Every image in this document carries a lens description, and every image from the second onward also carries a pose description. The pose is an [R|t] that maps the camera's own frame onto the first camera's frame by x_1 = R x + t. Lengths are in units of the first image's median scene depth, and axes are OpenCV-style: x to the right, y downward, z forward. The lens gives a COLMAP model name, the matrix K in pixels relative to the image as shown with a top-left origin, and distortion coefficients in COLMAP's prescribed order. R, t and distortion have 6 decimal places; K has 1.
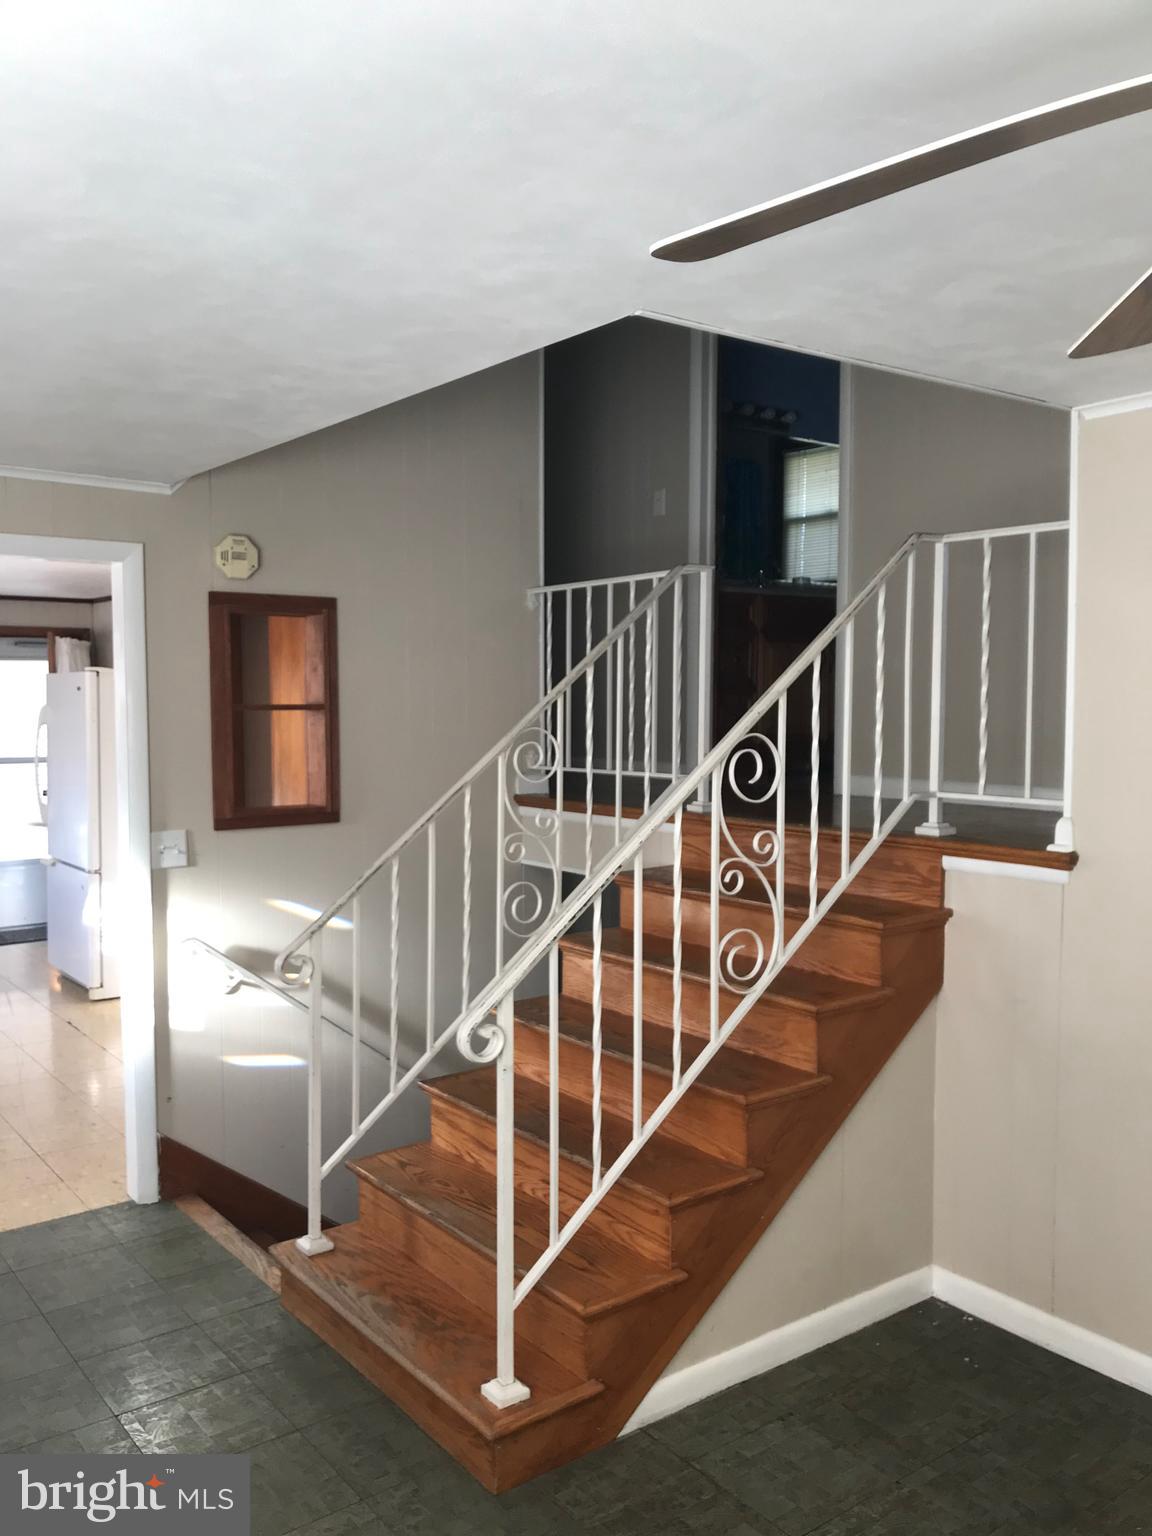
lens RADIAL K [[1287.0, 0, 576.0], [0, 1287.0, 768.0], [0, 0, 1]] dist [-0.001960, 0.000251]
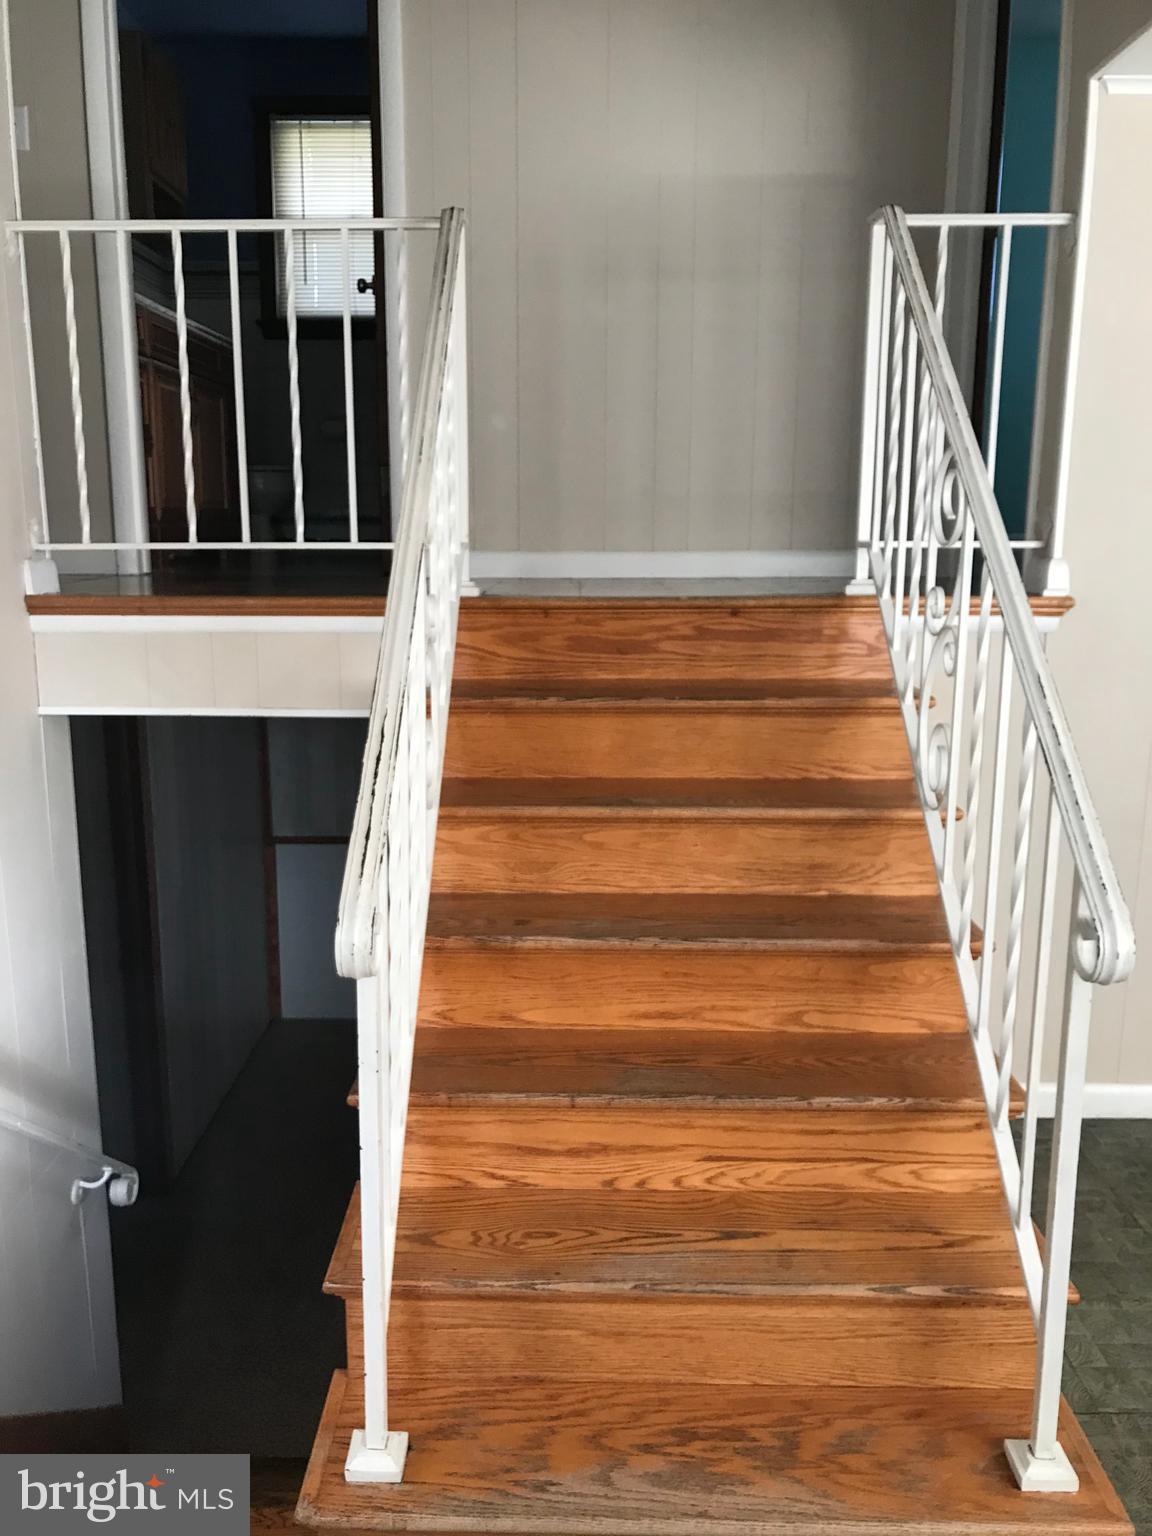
lens RADIAL K [[1287.0, 0, 576.0], [0, 1287.0, 768.0], [0, 0, 1]] dist [-0.001960, 0.000251]
pose [[0.614189, -0.151405, 0.774499, -0.535265], [0.042406, 0.986337, 0.159188, 0.024431], [-0.788019, -0.064928, 0.612218, 0.676565]]
